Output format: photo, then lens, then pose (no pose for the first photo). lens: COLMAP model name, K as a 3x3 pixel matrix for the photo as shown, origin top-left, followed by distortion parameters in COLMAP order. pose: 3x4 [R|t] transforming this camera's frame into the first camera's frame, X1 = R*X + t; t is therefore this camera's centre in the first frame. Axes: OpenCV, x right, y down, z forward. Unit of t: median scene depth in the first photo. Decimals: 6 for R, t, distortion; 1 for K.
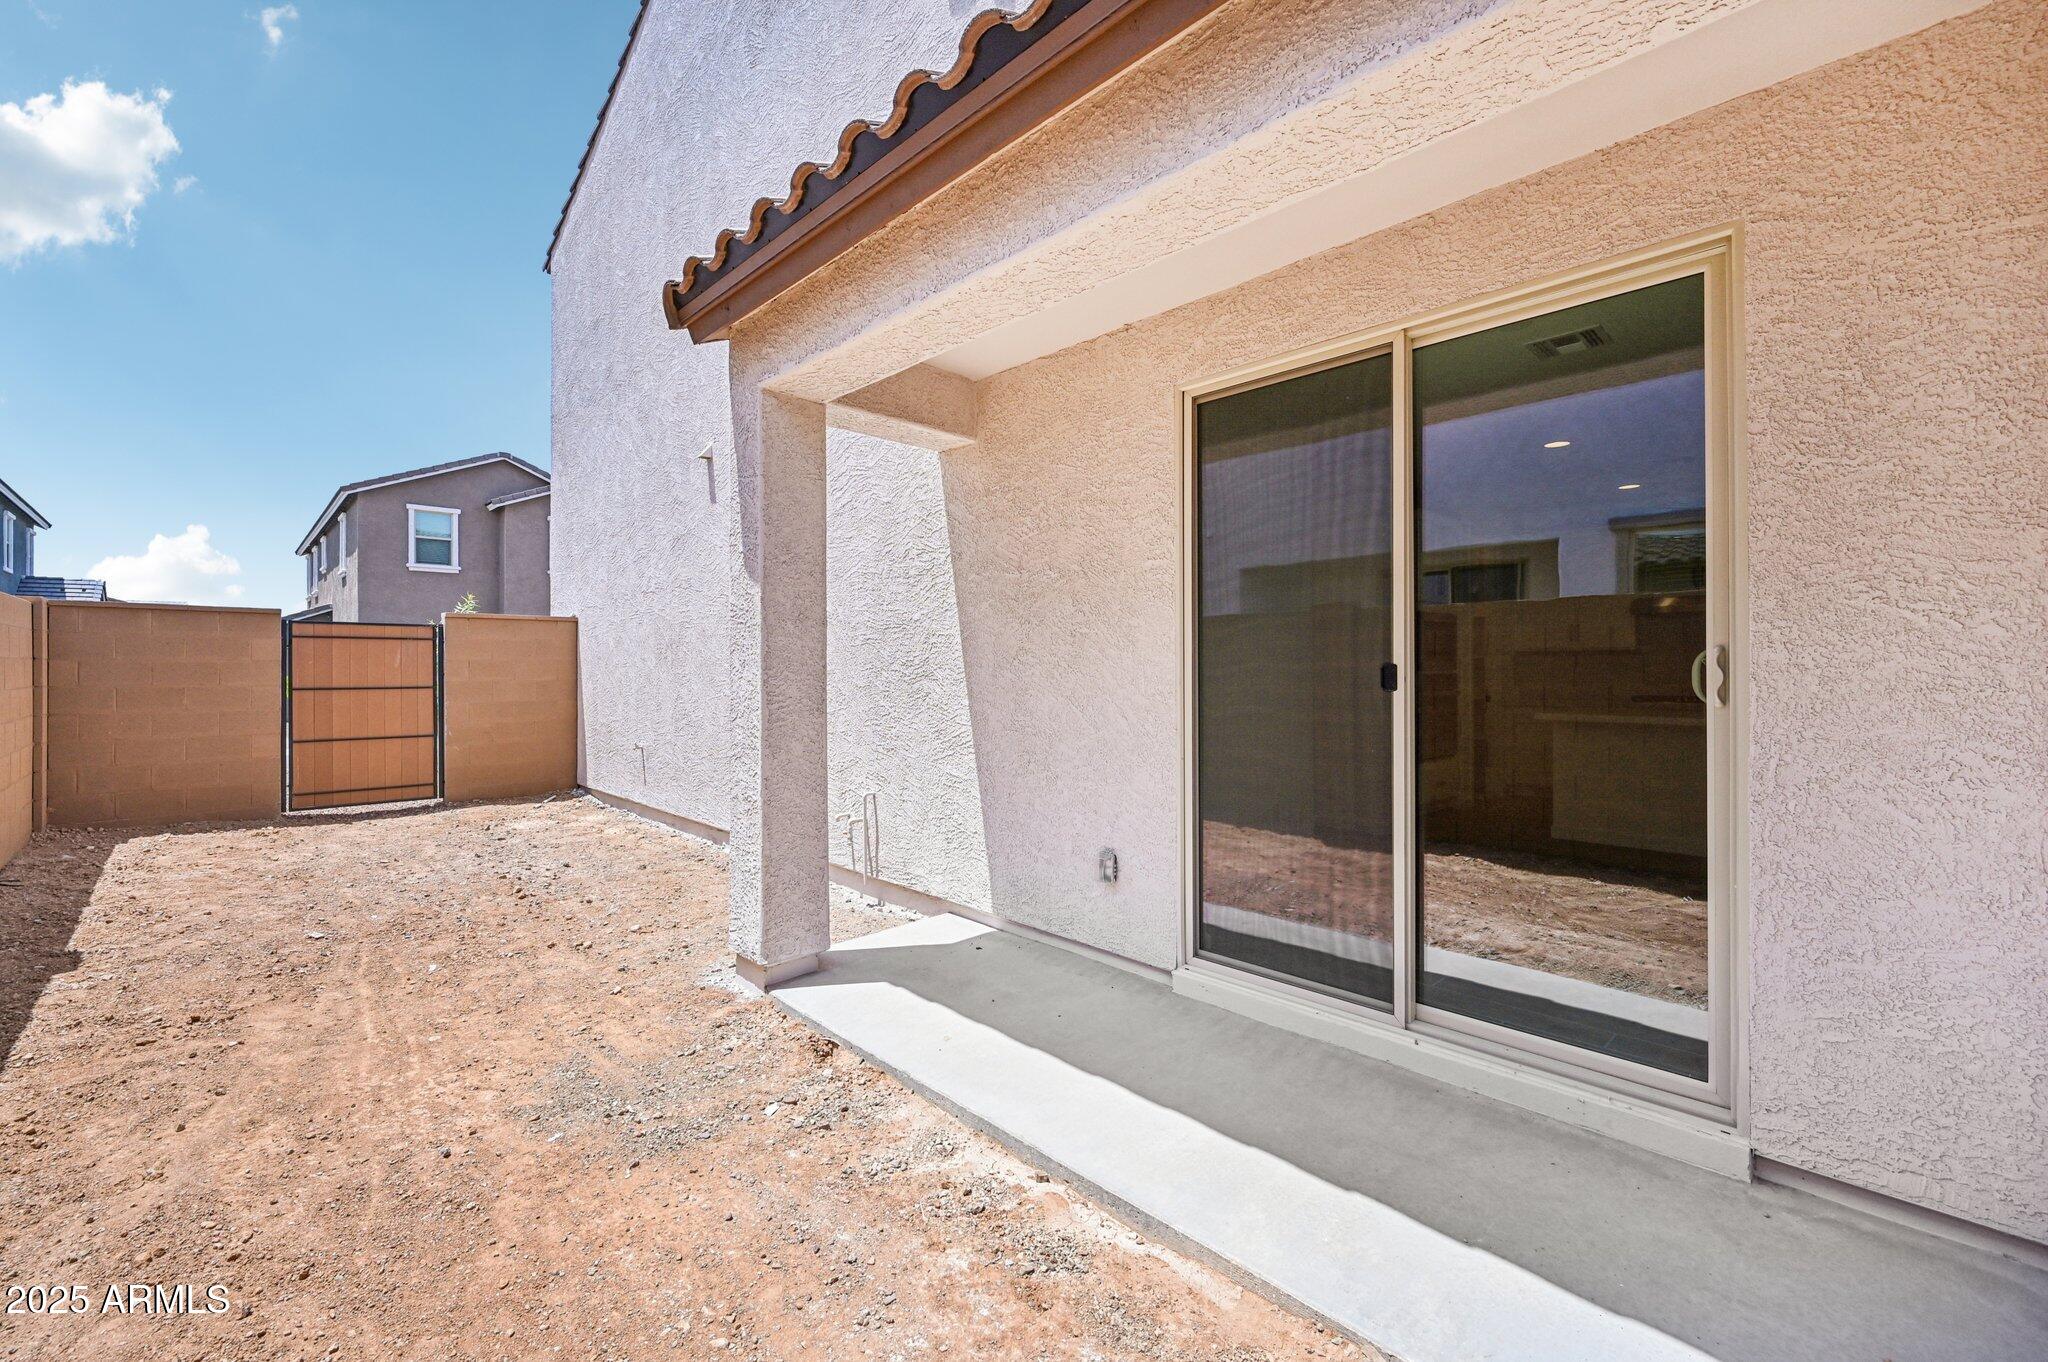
lens RADIAL K [[869.0, 0, 1017.6], [0, 869.0, 671.1], [0, 0, 1]] dist [0.003617, 0.000482]
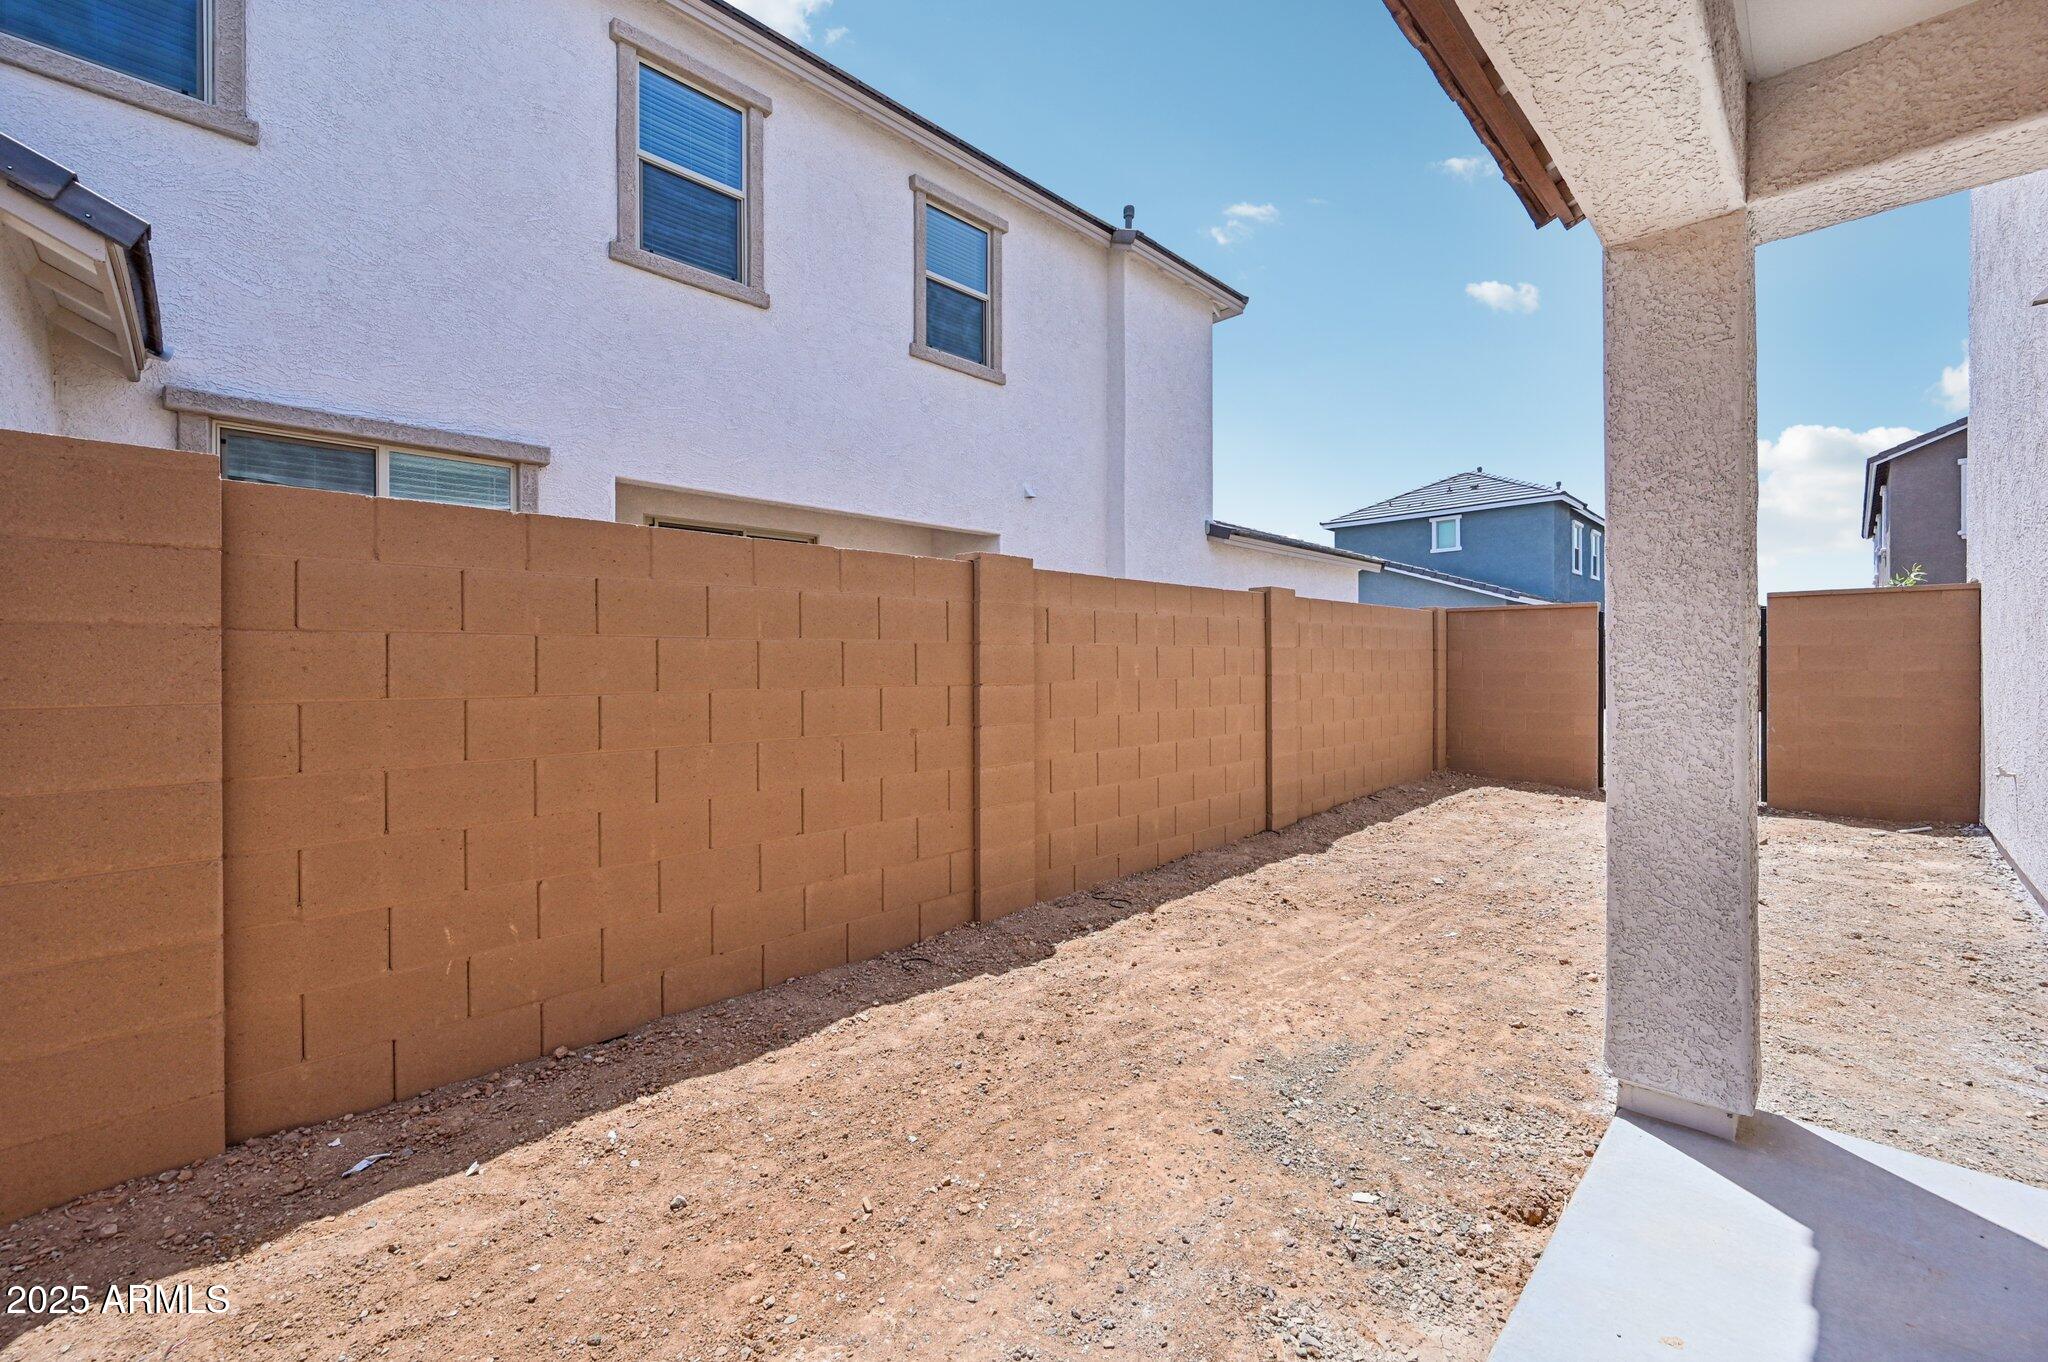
lens RADIAL K [[817.4, 0, 1016.3], [0, 817.4, 668.0], [0, 0, 1]] dist [0.000016, 0.000237]
pose [[0.018809, 0.013155, -0.999737, 0.352514], [-0.004975, 0.999902, 0.013063, 0.005271], [0.999811, 0.004728, 0.018873, 0.508169]]
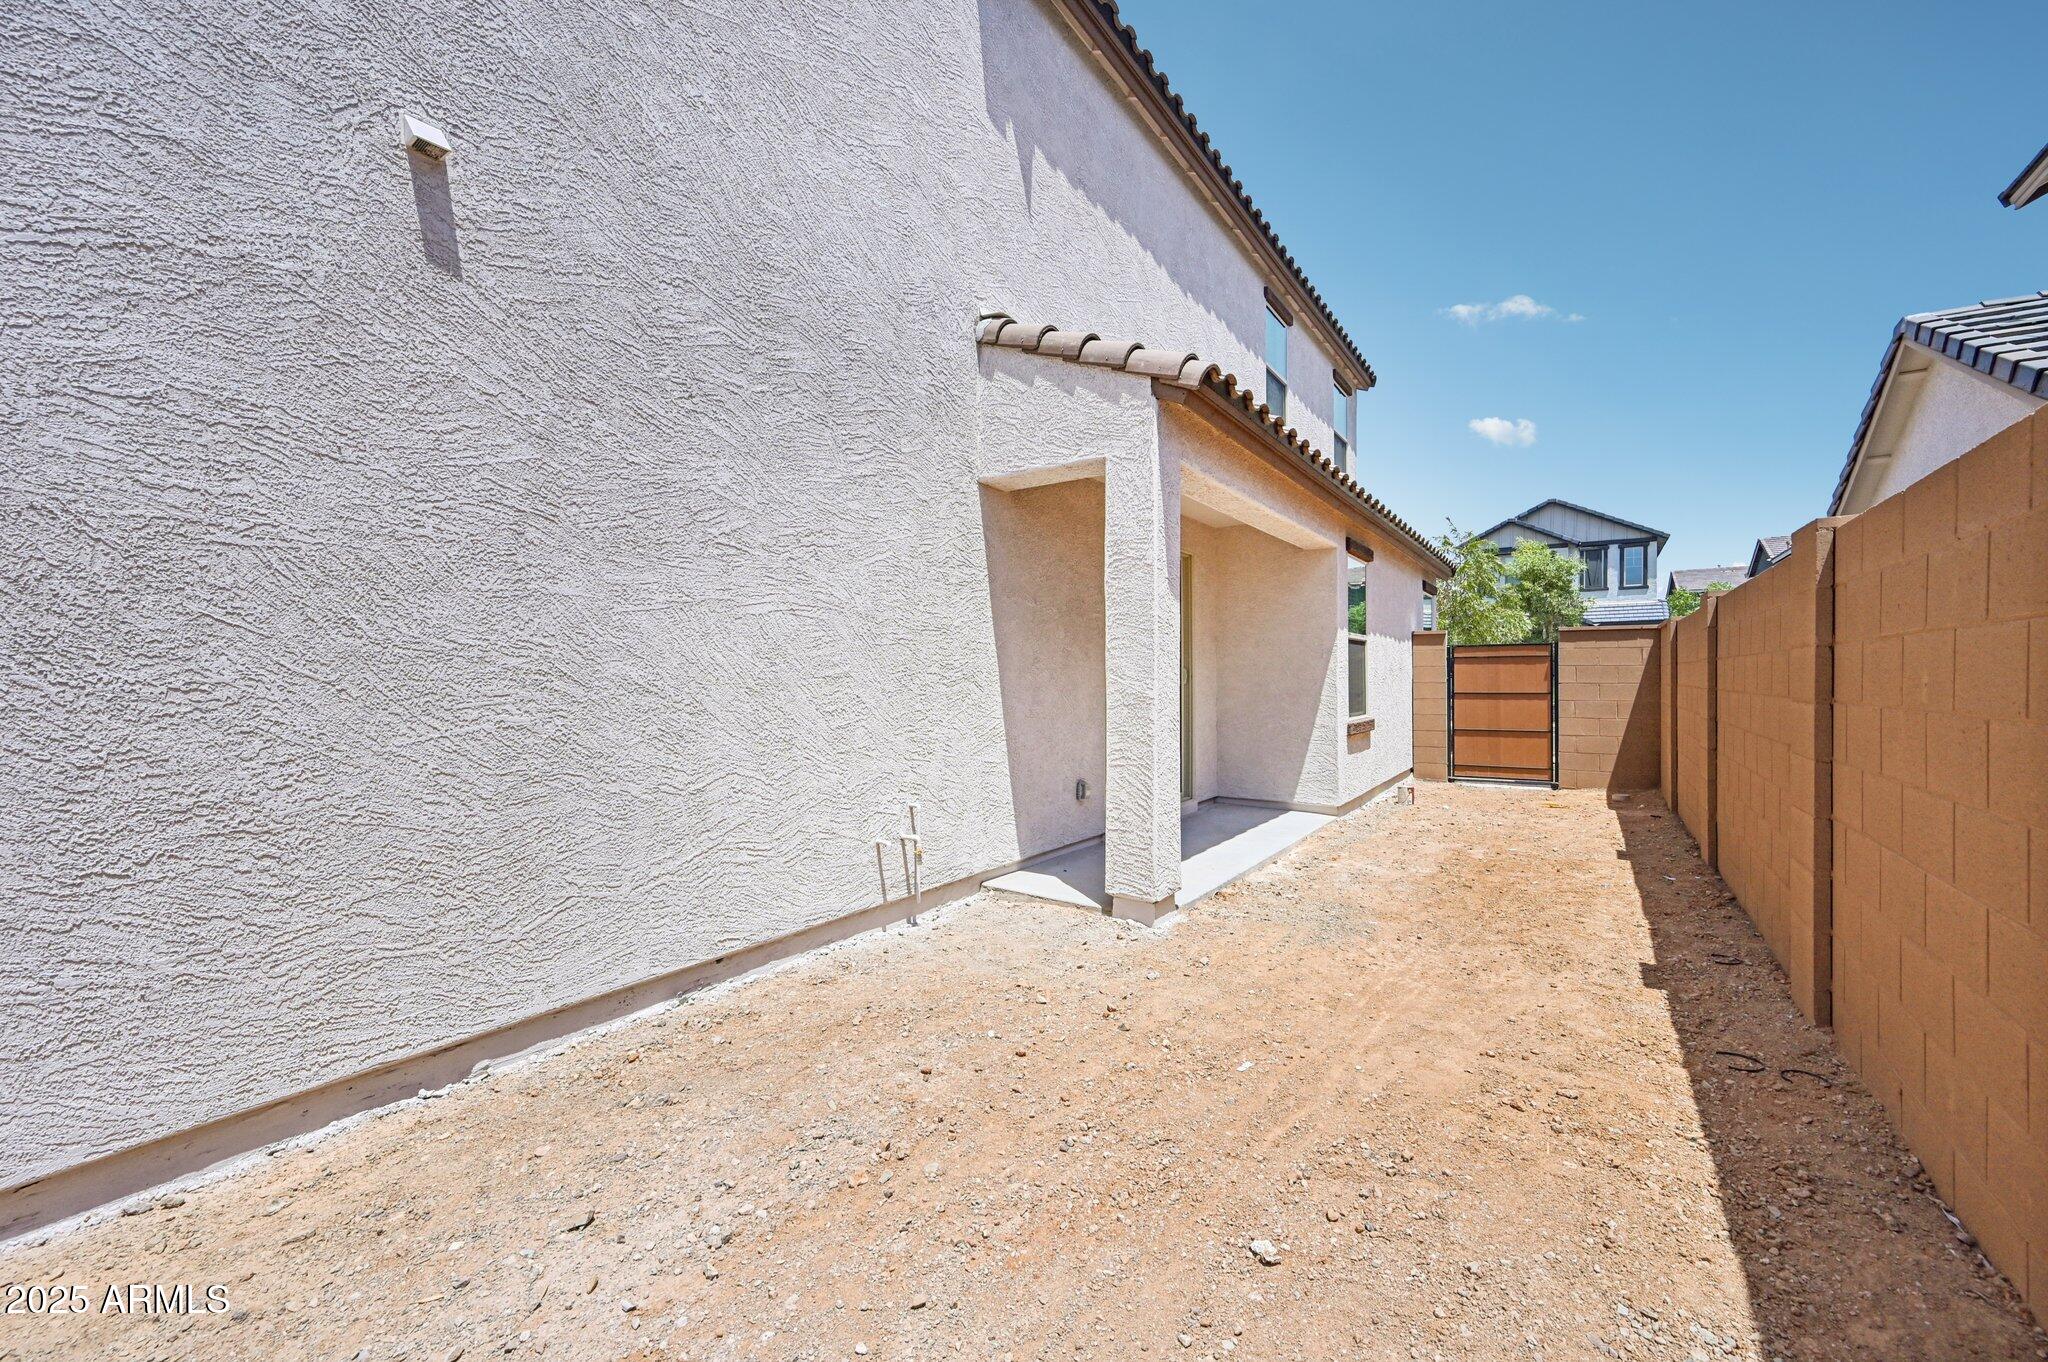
lens RADIAL K [[817.4, 0, 1039.2], [0, 817.4, 682.8], [0, 0, 1]] dist [0.000016, 0.000237]
pose [[-0.230526, 0.002897, 0.973062, -1.477915], [0.013932, 0.999903, 0.000324, 0.015770], [-0.972966, 0.013631, -0.230544, 1.500304]]
